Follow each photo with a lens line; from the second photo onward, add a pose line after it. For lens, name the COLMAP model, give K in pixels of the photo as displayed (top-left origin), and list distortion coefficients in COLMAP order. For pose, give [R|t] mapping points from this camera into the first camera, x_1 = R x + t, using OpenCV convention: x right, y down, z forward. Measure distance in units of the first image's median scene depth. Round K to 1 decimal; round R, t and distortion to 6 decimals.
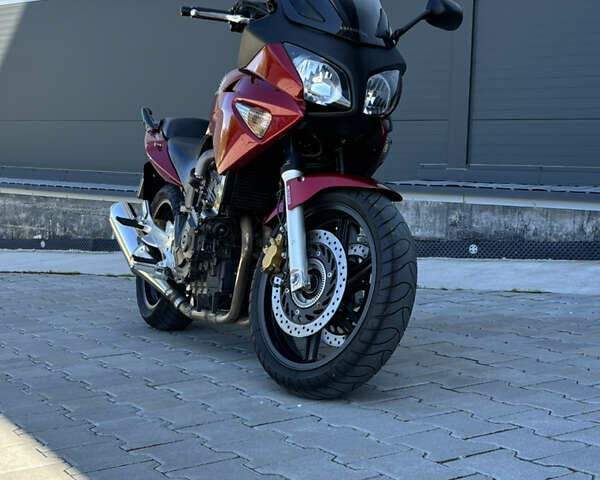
lens RADIAL K [[925.8, 0, 300.0], [0, 925.8, 240.0], [0, 0, 1]] dist [0.120309, -0.121007]
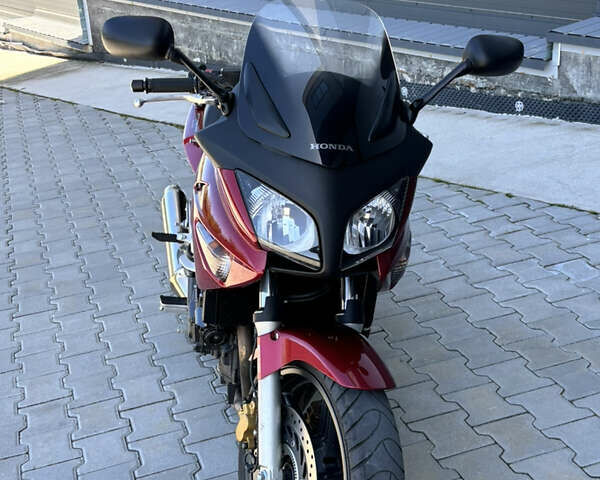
lens RADIAL K [[925.8, 0, 300.0], [0, 925.8, 240.0], [0, 0, 1]] dist [0.120309, -0.121007]
pose [[0.968688, 0.010804, -0.248047, 0.182477], [0.065944, 0.951974, 0.298993, -0.319437], [0.239364, -0.305988, 0.921453, 0.270457]]
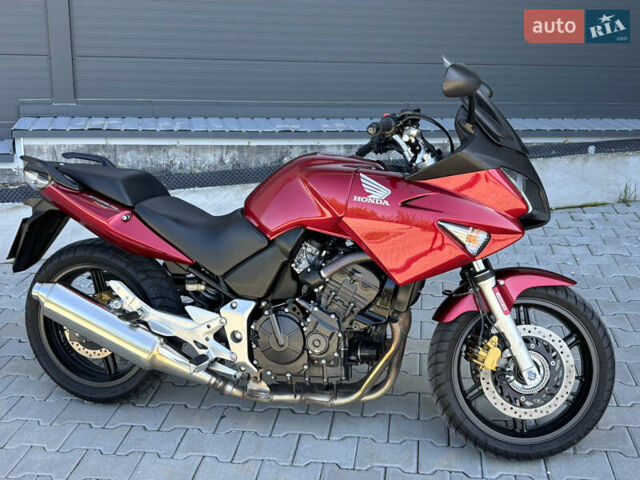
lens RADIAL K [[738.9, 0, 318.9], [0, 738.9, 241.9], [0, 0, 1]] dist [0.201866, -0.665001]
pose [[0.635631, -0.240530, 0.733565, -0.670217], [0.049858, 0.961030, 0.271912, -0.314819], [-0.770381, -0.136261, 0.622853, 0.529262]]
